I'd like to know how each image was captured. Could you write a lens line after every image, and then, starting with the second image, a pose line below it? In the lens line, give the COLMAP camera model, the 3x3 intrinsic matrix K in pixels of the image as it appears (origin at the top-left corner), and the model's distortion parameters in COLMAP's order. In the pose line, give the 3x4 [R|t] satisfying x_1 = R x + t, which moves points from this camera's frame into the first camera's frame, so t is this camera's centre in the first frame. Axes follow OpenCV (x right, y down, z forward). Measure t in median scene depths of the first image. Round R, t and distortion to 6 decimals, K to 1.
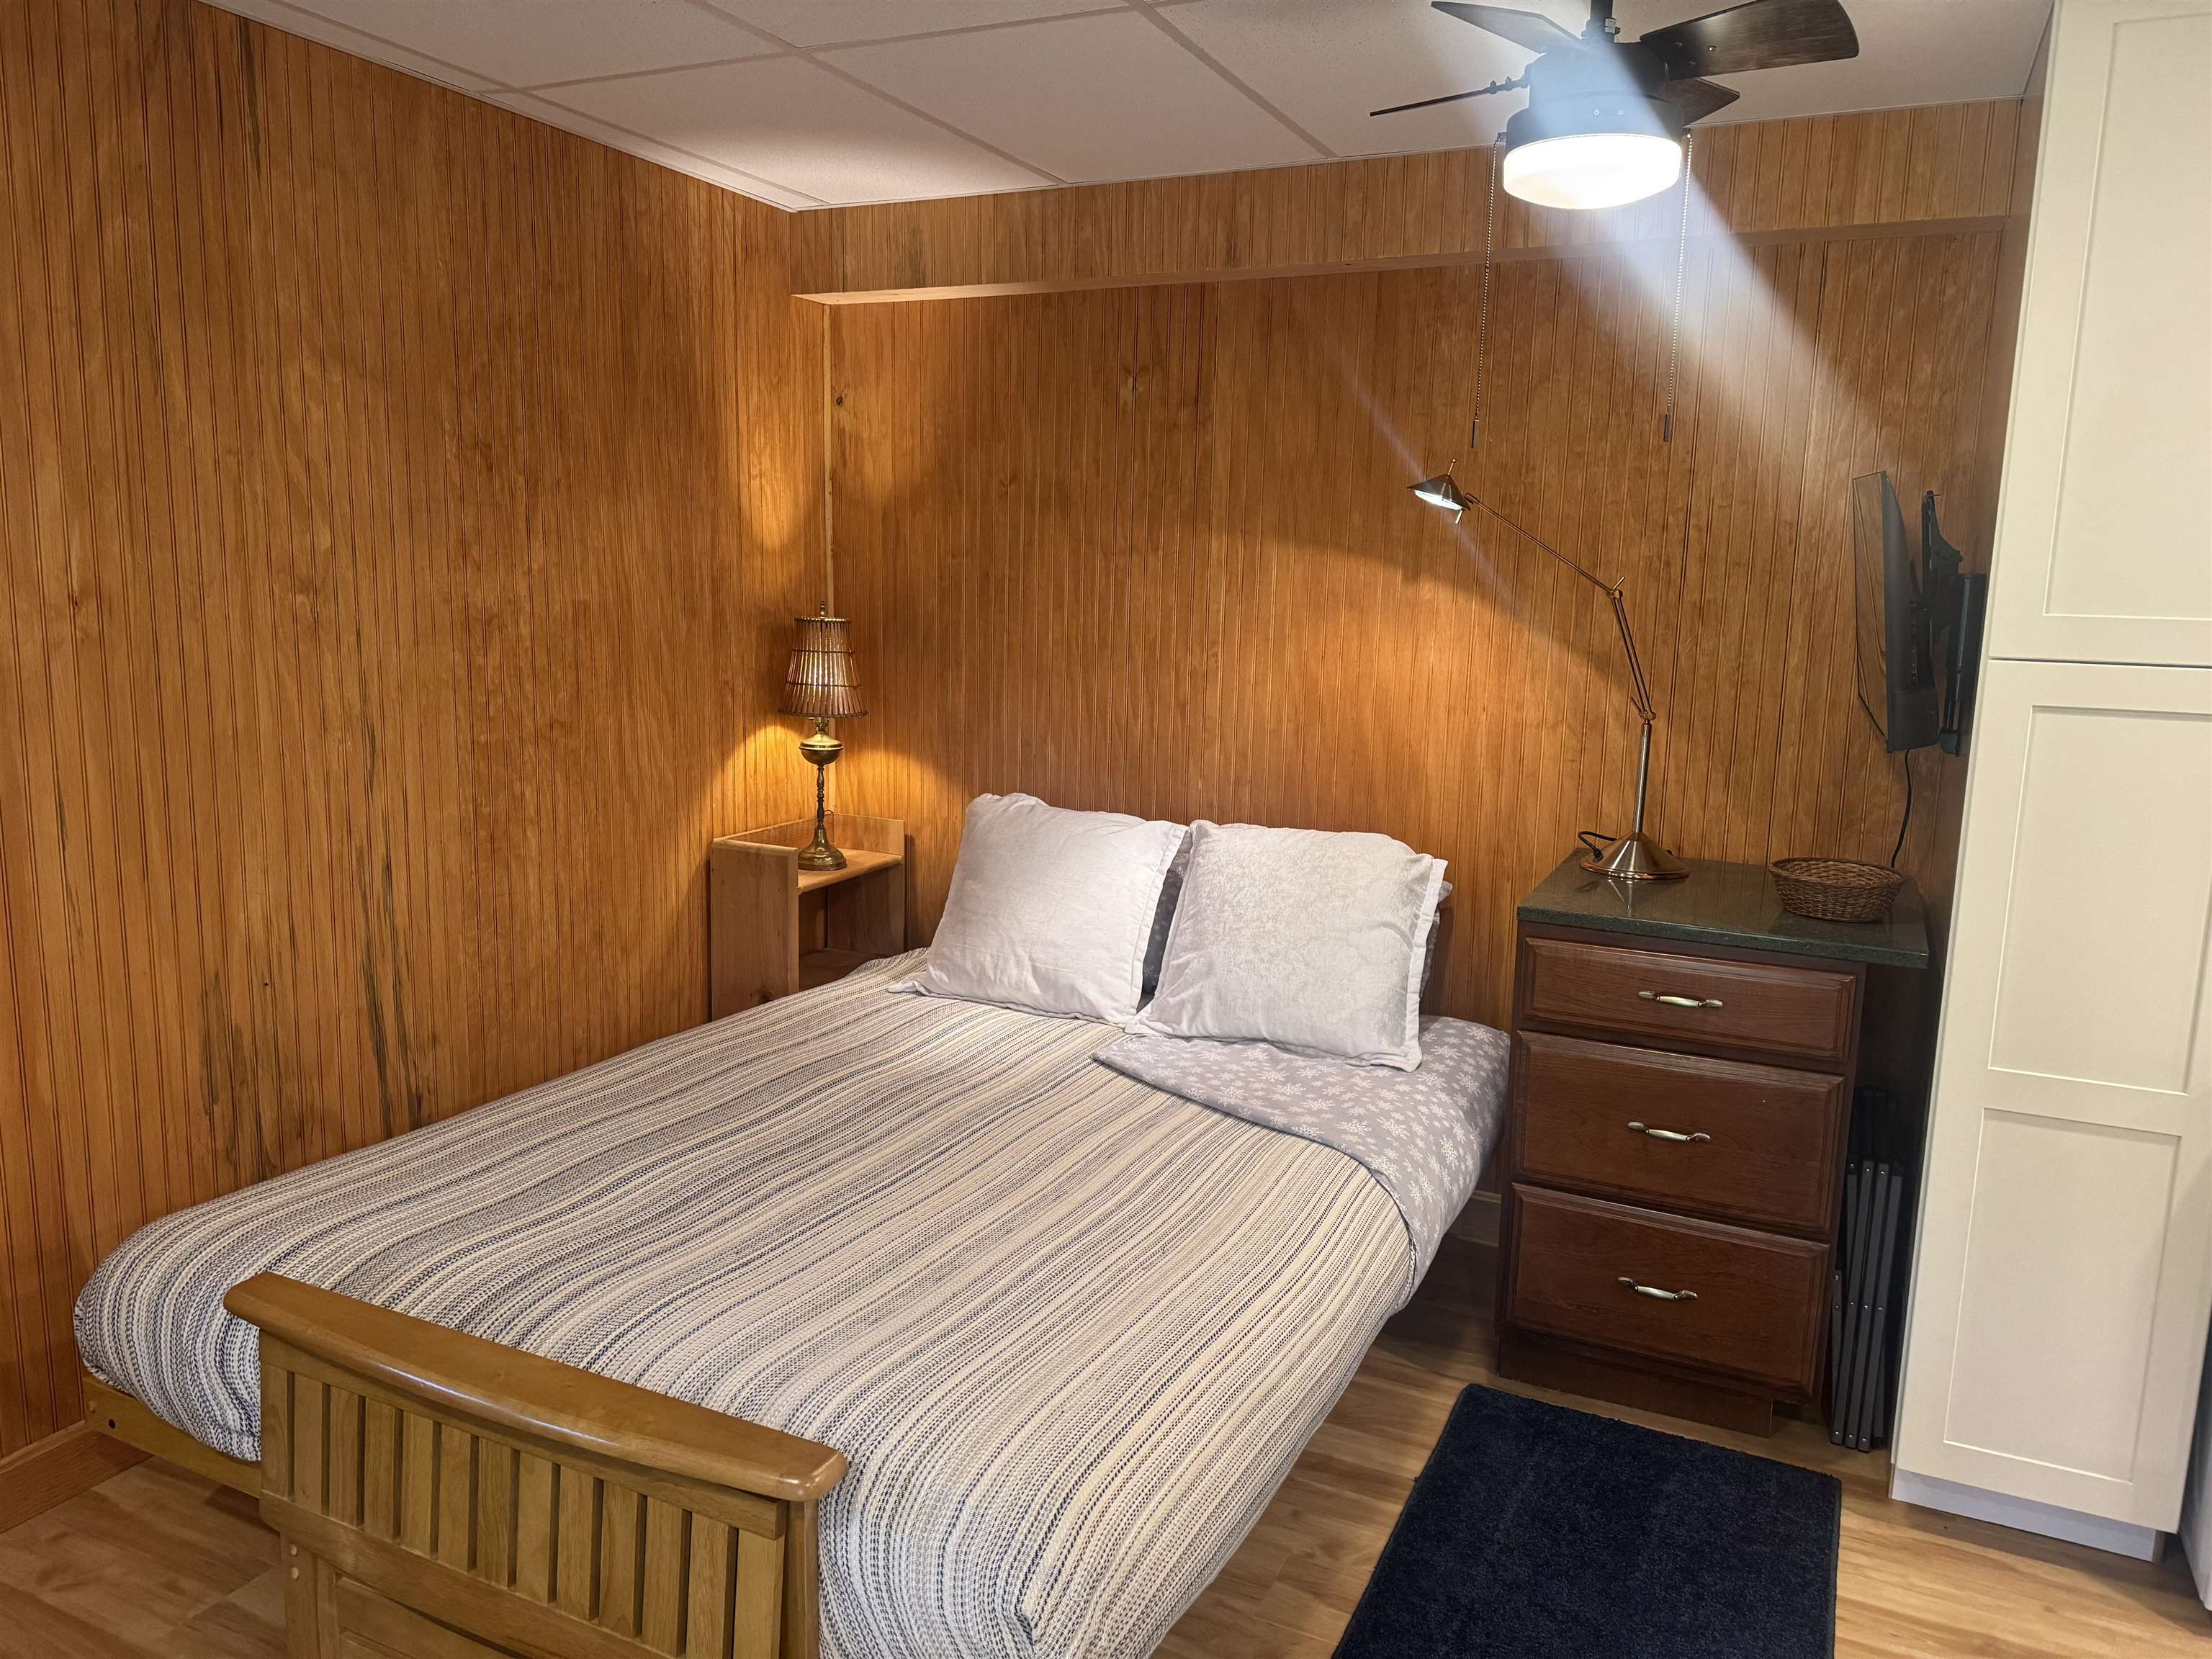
lens RADIAL K [[1549.7, 0, 1109.9], [0, 1549.7, 827.9], [0, 0, 1]] dist [0.072998, -0.106017]
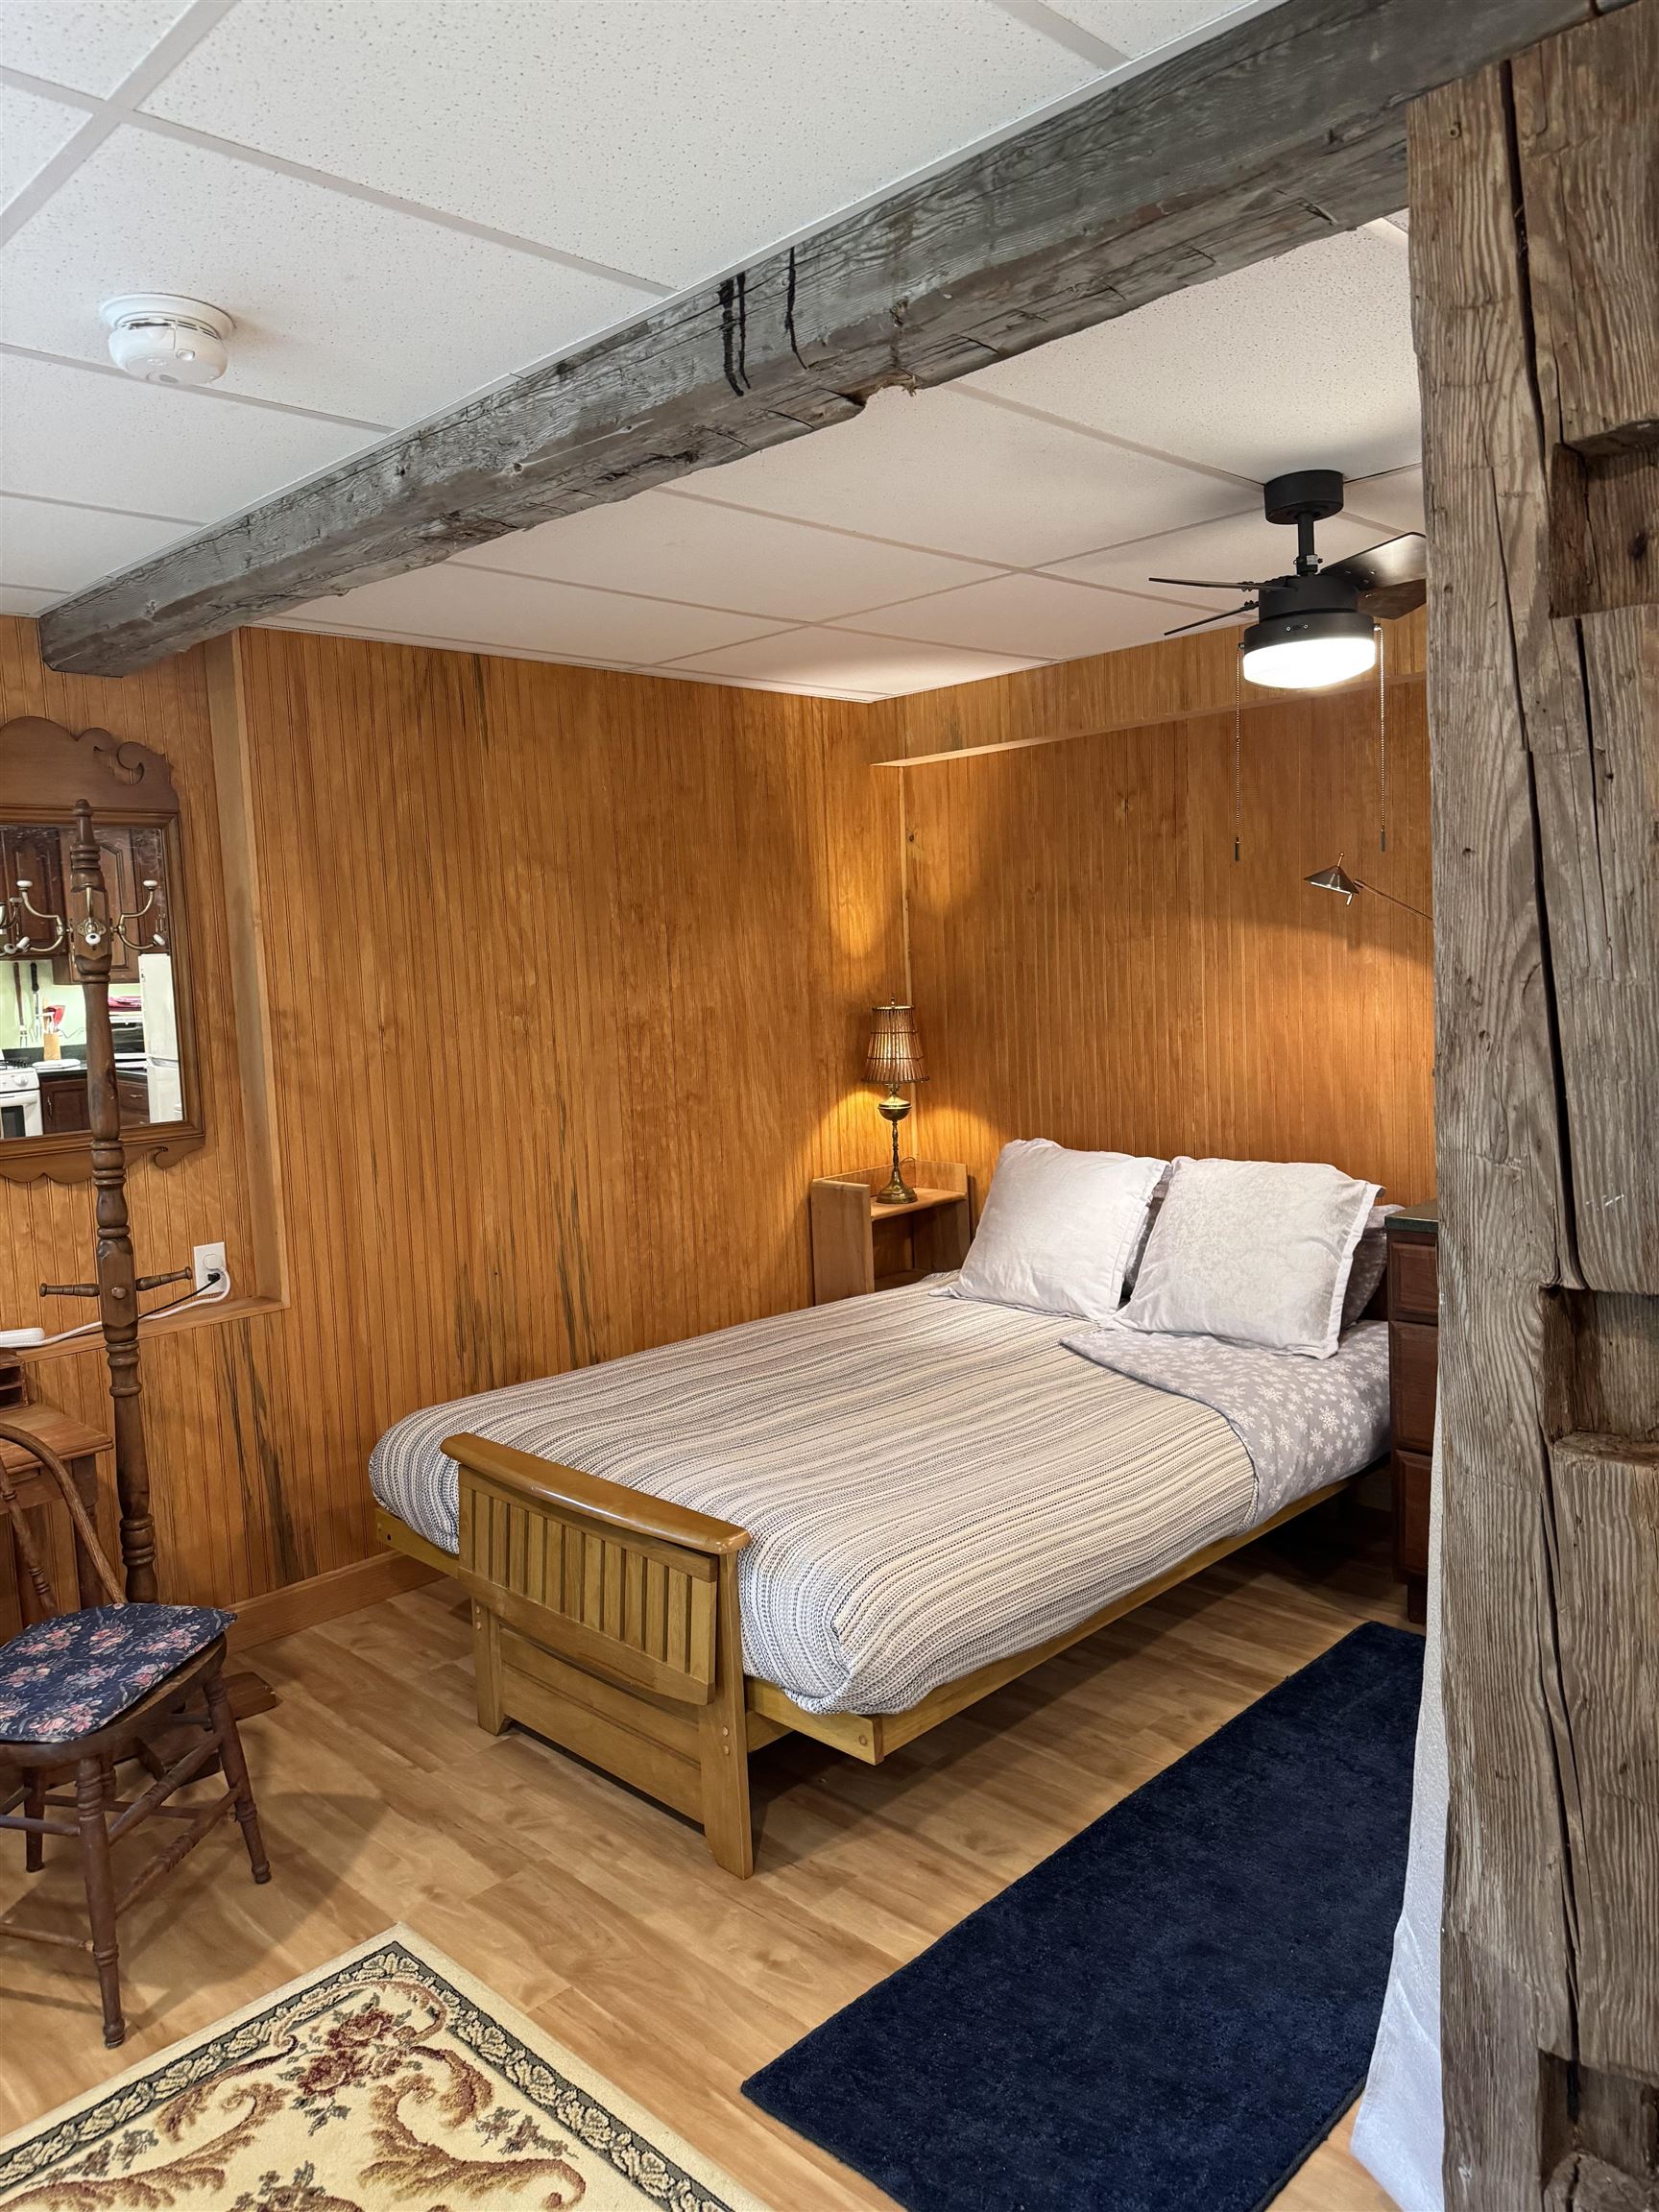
lens RADIAL K [[1549.7, 0, 822.4], [0, 1549.7, 1088.7], [0, 0, 1]] dist [0.072998, -0.106017]
pose [[0.937560, -0.036638, -0.345889, 0.239266], [0.012259, 0.997300, -0.072411, 0.029266], [0.347608, 0.063650, 0.935477, -0.257122]]
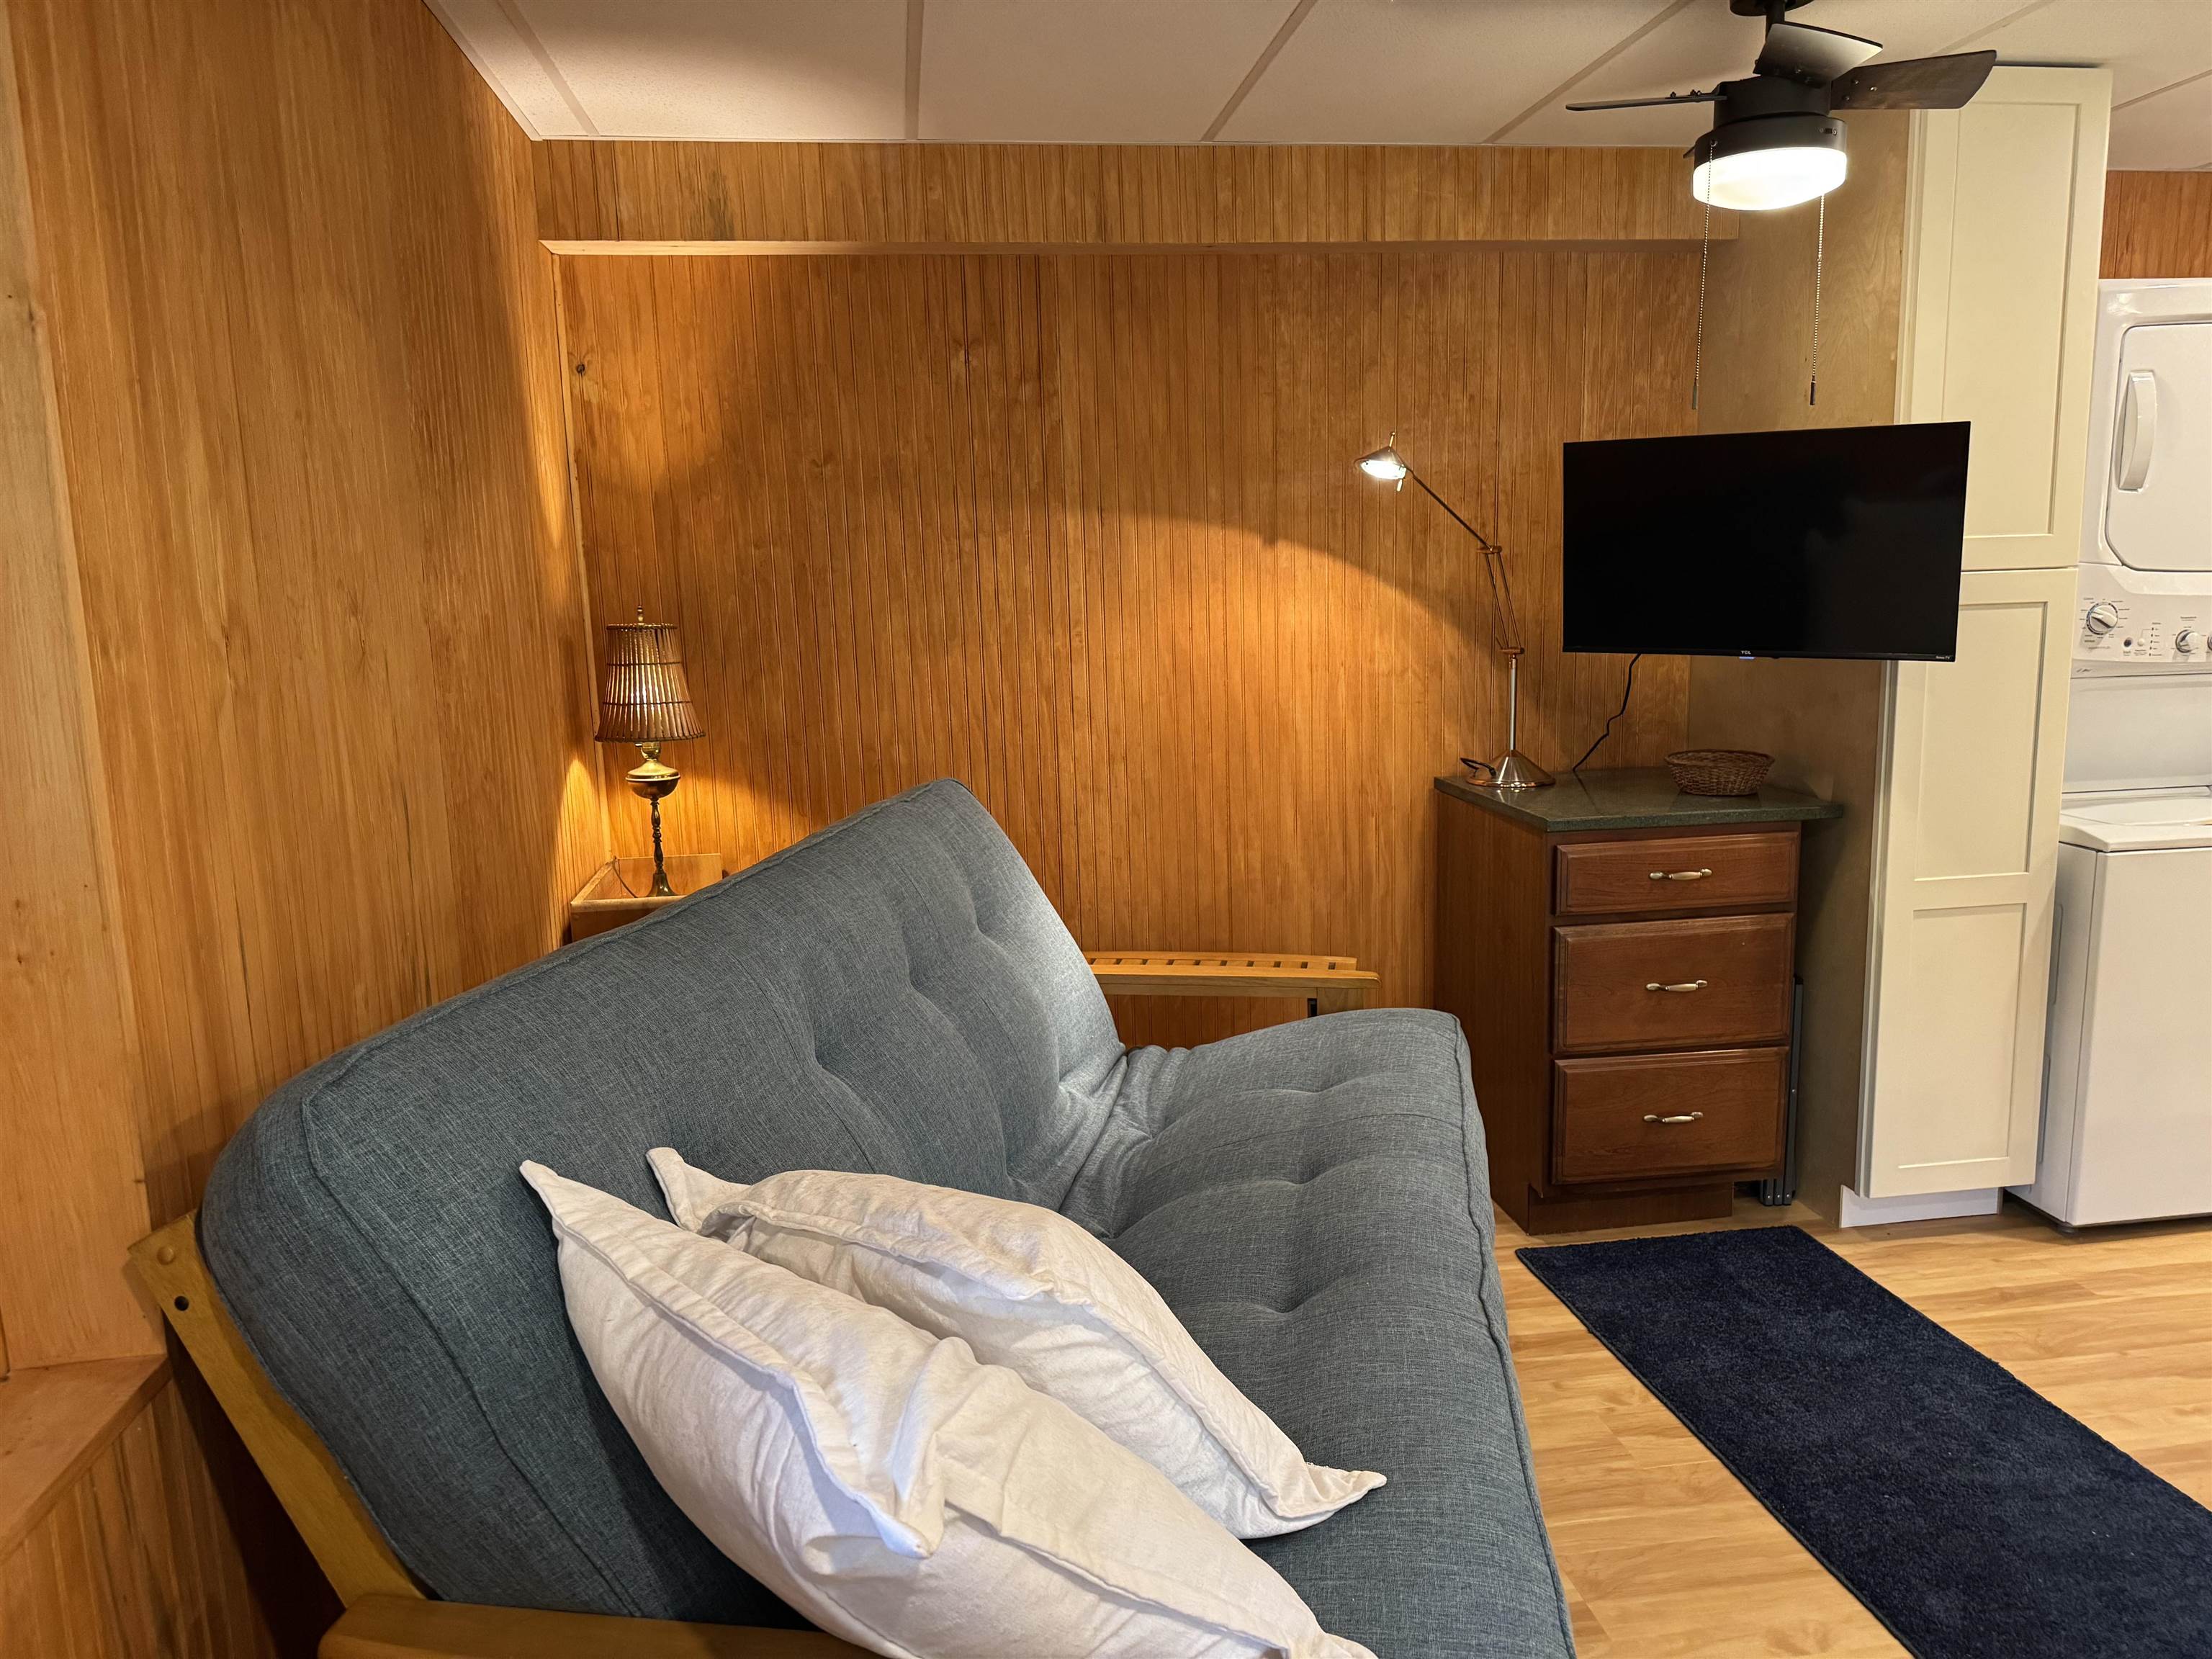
lens RADIAL K [[1549.7, 0, 1125.2], [0, 1549.7, 839.3], [0, 0, 1]] dist [0.072998, -0.106017]
pose [[0.828825, -0.141344, 0.541360, -0.531382], [0.138404, 0.989288, 0.046397, -0.027363], [-0.542119, 0.036472, 0.839510, 0.178968]]
